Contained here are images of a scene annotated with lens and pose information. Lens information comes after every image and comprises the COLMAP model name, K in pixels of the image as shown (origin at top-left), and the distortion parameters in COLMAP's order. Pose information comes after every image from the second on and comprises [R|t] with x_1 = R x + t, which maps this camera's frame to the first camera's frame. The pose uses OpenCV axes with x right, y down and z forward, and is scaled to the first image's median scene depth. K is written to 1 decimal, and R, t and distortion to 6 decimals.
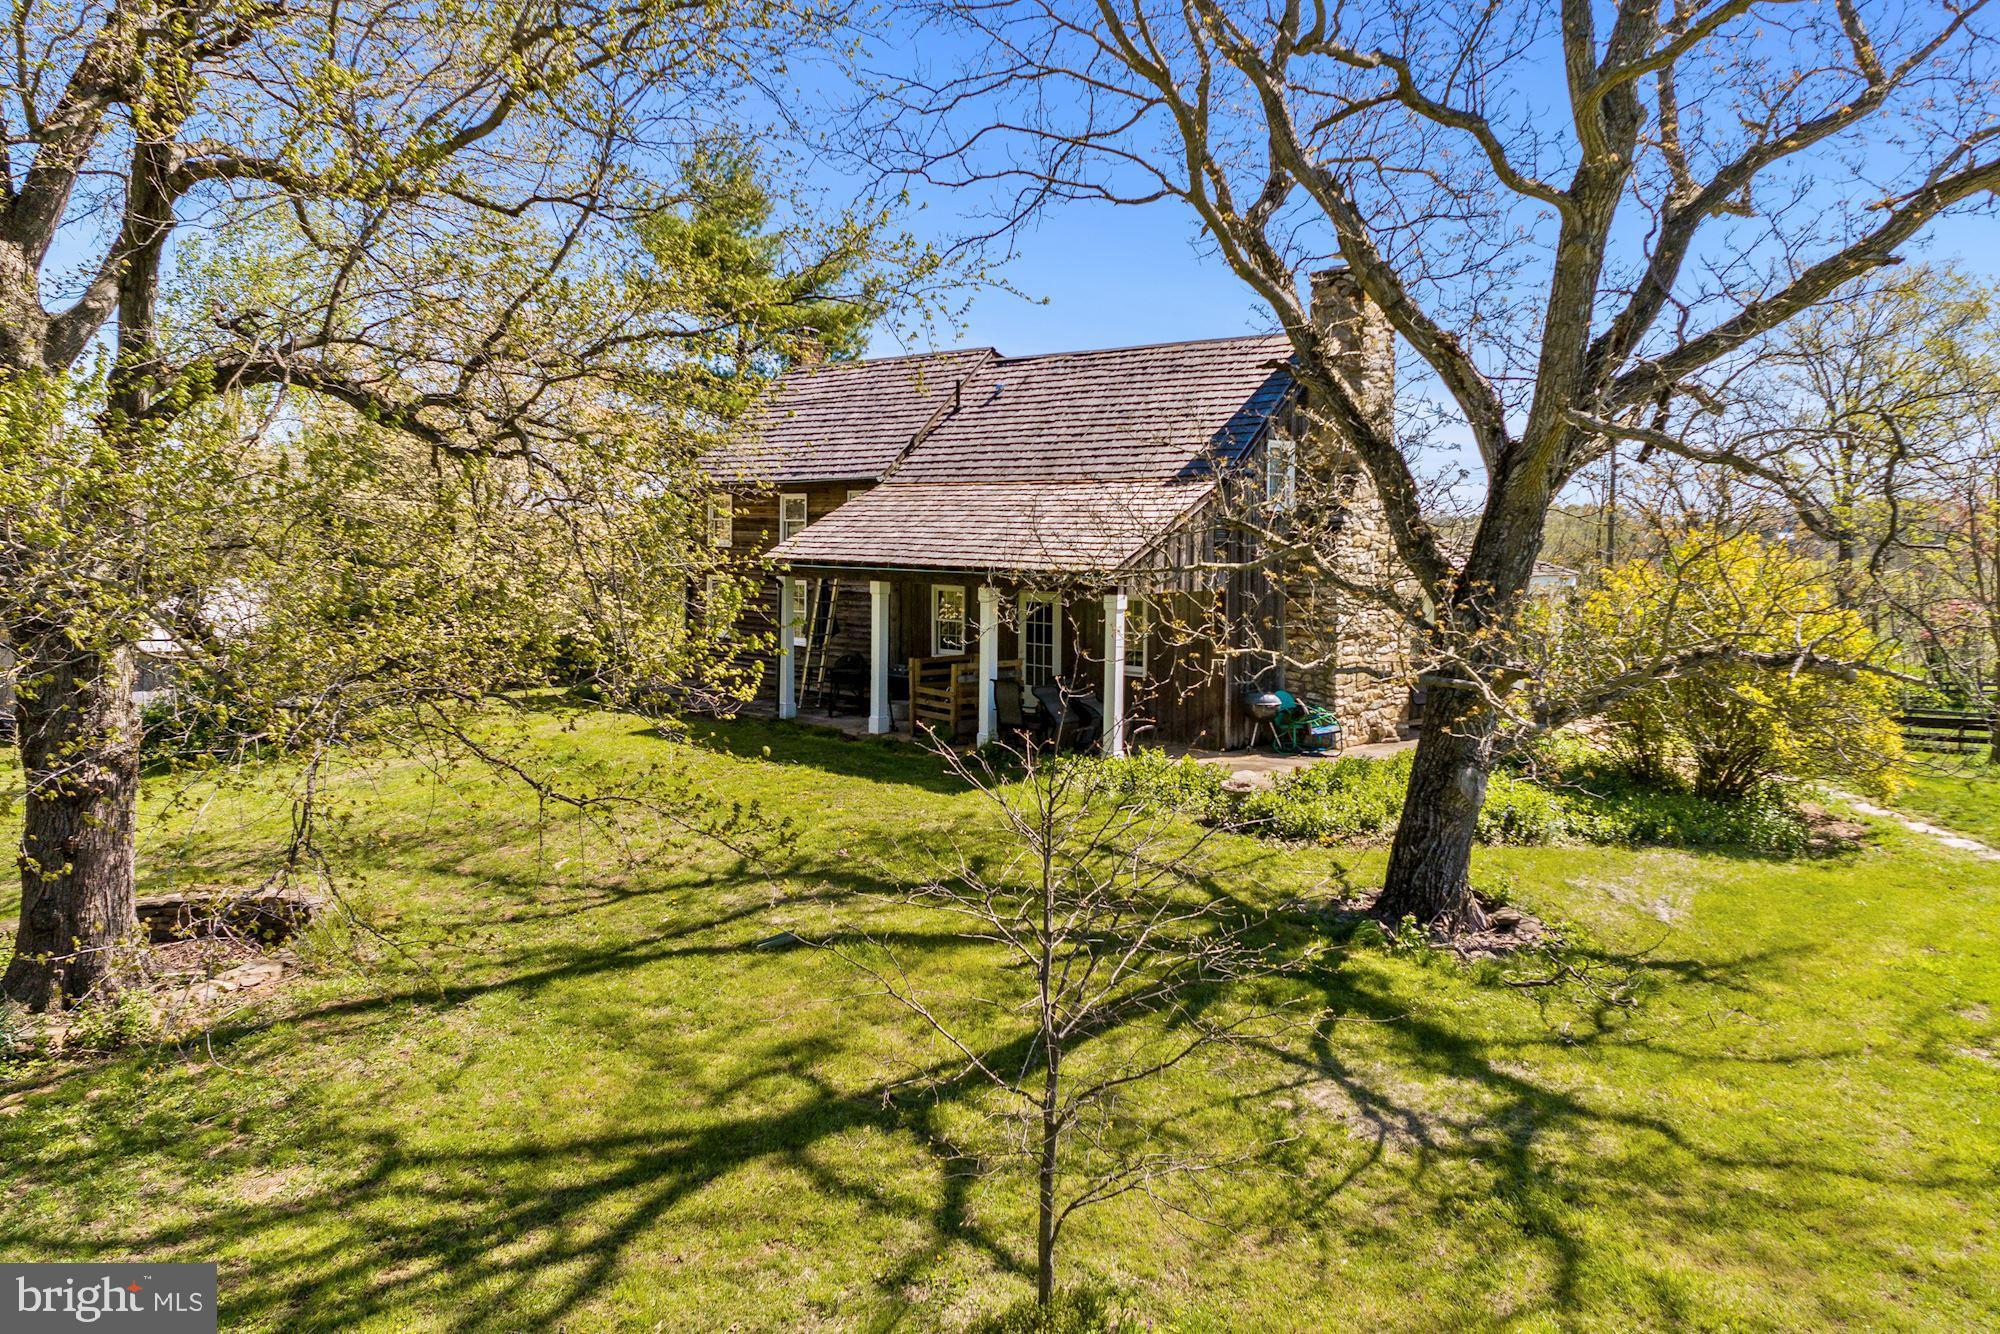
lens RADIAL K [[1445.8, 0, 1000.0], [0, 1445.8, 667.0], [0, 0, 1]] dist [0.022378, 0.001955]
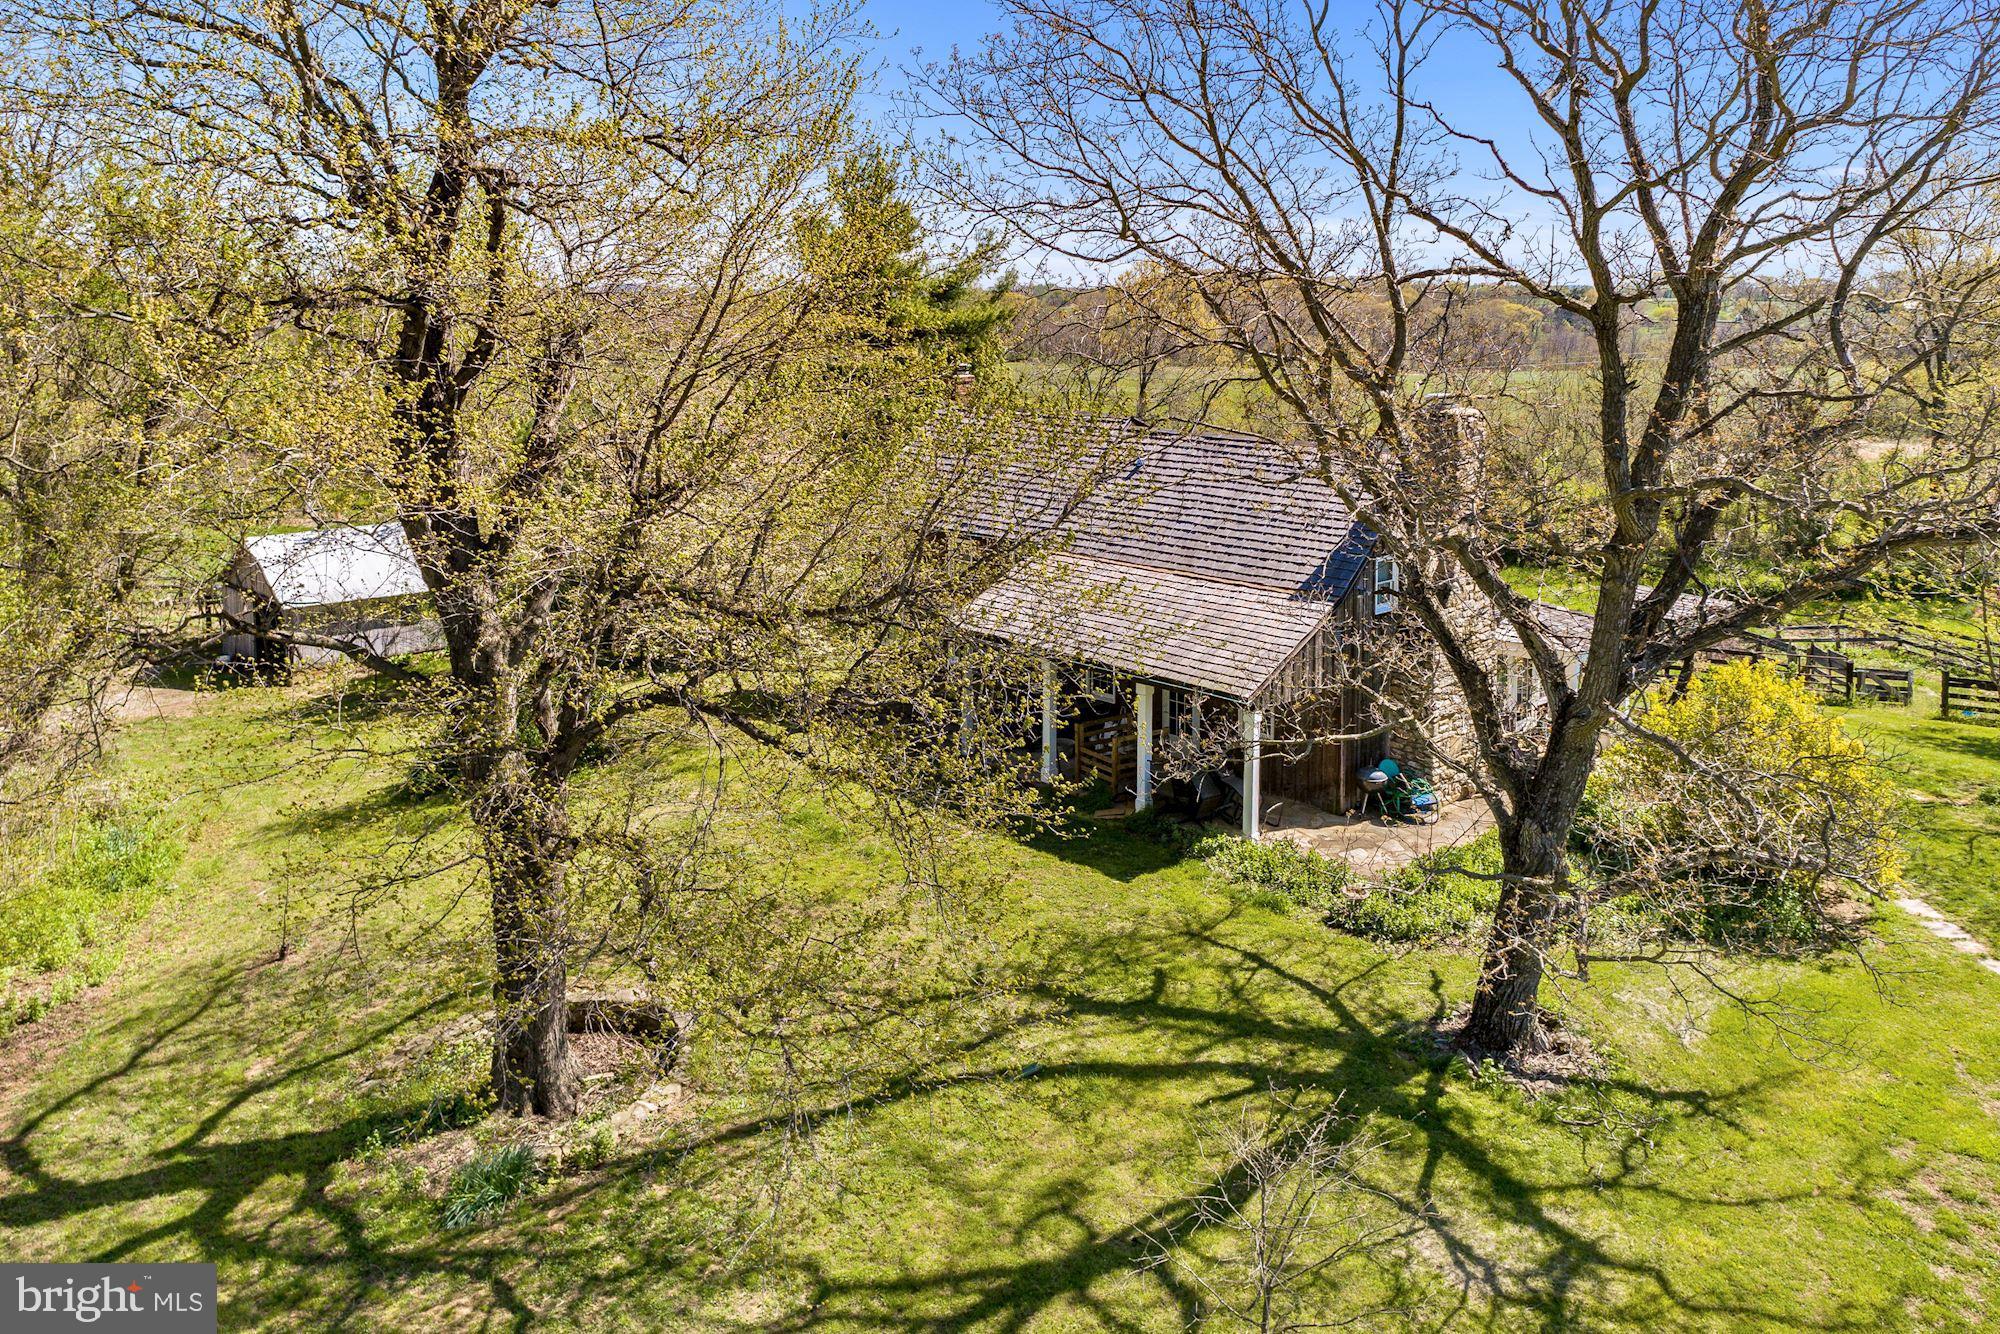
lens RADIAL K [[1467.3, 0, 1004.1], [0, 1467.3, 515.9], [0, 0, 1]] dist [0.009489, 0.000359]
pose [[0.998622, -0.005272, -0.052209, -0.115699], [0.007254, 0.999257, 0.037848, -0.463568], [0.051971, -0.038175, 0.997919, -0.453413]]
